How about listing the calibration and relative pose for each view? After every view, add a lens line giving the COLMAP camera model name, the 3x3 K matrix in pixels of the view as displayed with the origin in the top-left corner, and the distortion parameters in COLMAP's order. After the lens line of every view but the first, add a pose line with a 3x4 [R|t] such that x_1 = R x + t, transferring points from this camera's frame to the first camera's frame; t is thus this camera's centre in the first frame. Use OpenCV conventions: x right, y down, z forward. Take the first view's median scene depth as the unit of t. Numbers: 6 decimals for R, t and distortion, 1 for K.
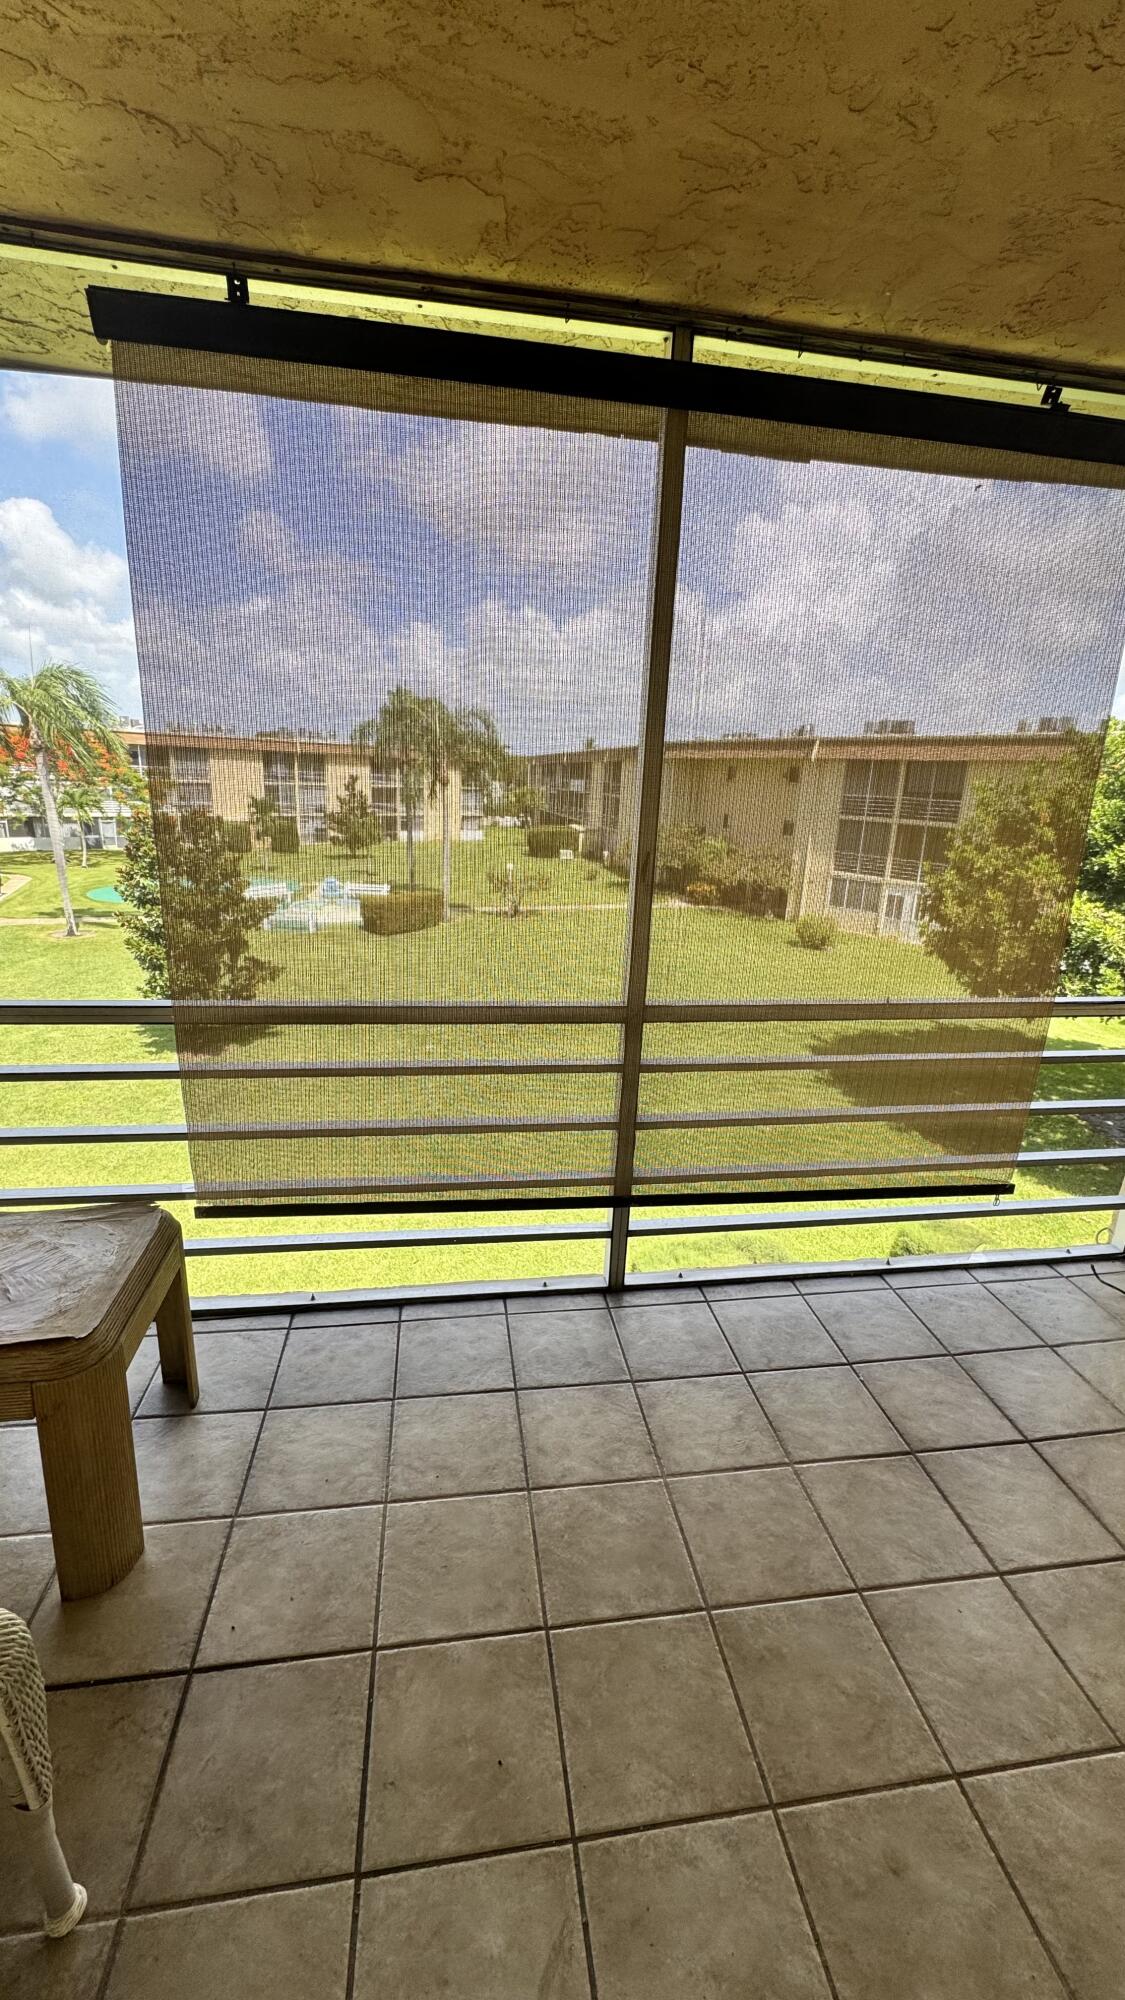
lens RADIAL K [[811.9, 0, 557.2], [0, 811.9, 993.4], [0, 0, 1]] dist [0.000543, 0.001276]
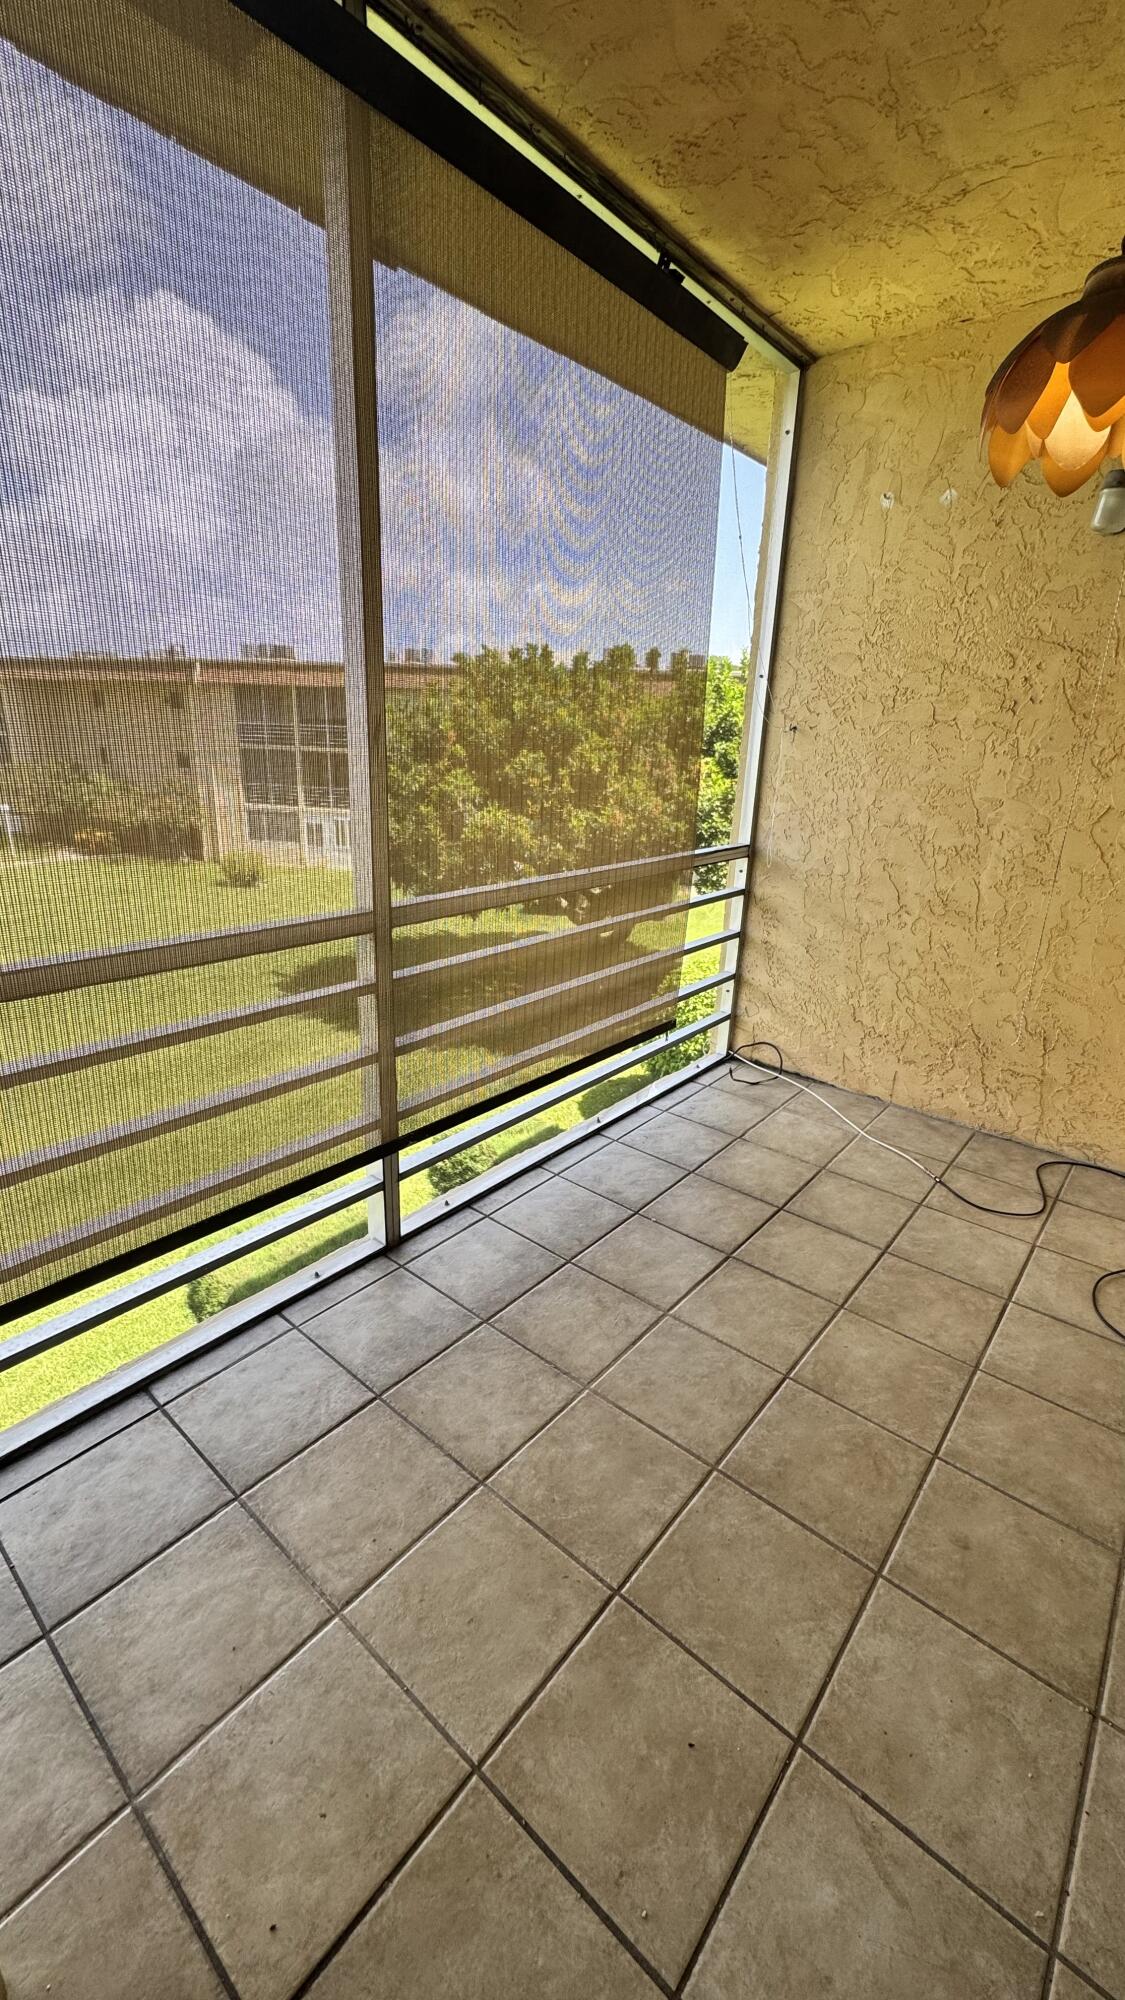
lens RADIAL K [[811.9, 0, 563.0], [0, 811.9, 998.2], [0, 0, 1]] dist [0.000543, 0.001276]
pose [[0.748278, -0.218110, 0.626505, -0.293512], [0.167063, 0.975924, 0.140221, 0.016994], [-0.642005, -0.000259, 0.766700, 0.232940]]
